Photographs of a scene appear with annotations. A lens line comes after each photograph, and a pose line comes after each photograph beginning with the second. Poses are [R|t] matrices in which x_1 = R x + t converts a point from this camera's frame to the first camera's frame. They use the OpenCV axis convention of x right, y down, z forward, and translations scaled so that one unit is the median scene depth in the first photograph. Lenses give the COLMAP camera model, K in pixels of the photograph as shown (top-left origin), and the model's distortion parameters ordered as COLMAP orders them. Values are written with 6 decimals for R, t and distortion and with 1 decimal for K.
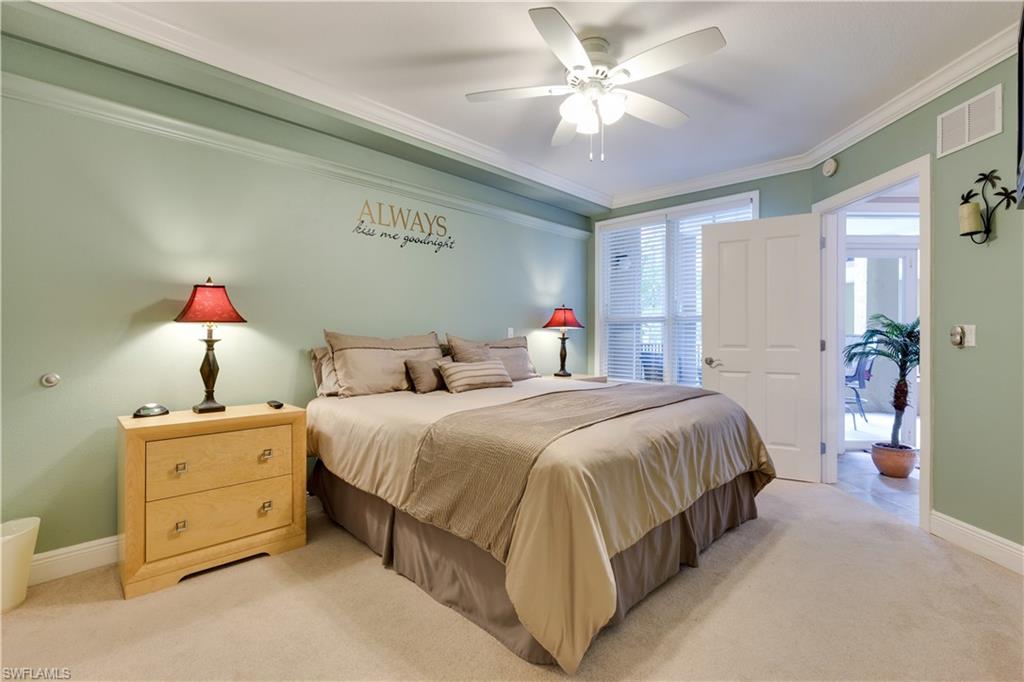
lens RADIAL K [[462.9, 0, 515.5], [0, 462.9, 336.9], [0, 0, 1]] dist [0.000080, -0.000047]
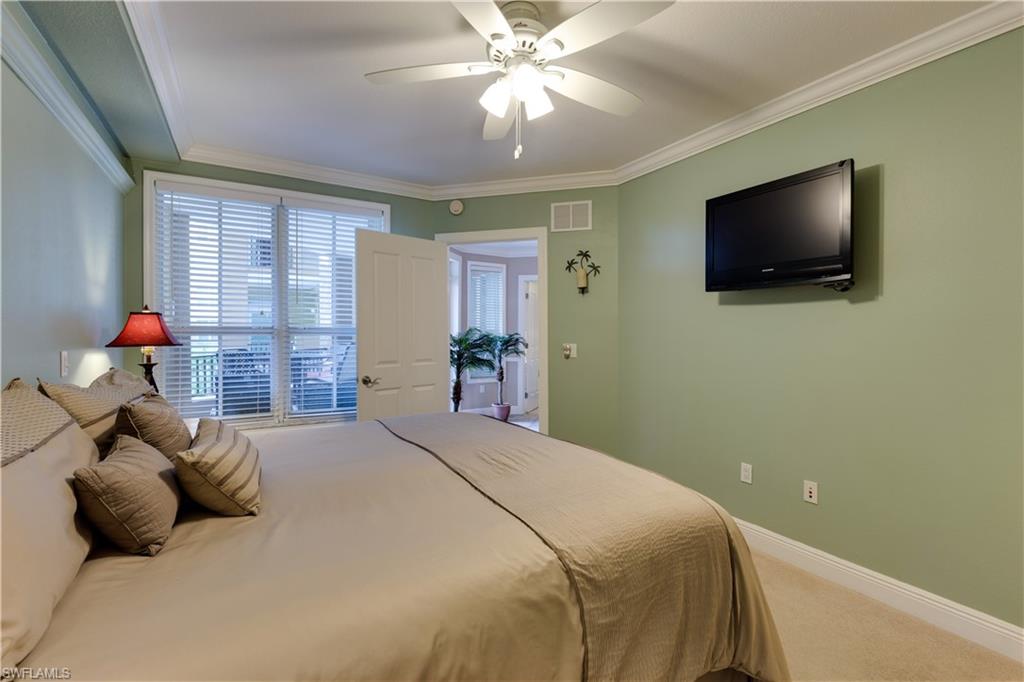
lens RADIAL K [[463.8, 0, 515.5], [0, 463.8, 336.8], [0, 0, 1]] dist [0.000664, -0.000455]
pose [[0.266005, -0.009733, 0.963923, -0.605176], [0.002543, 0.999953, 0.009395, -0.065391], [-0.963968, -0.000048, 0.266017, 0.763349]]
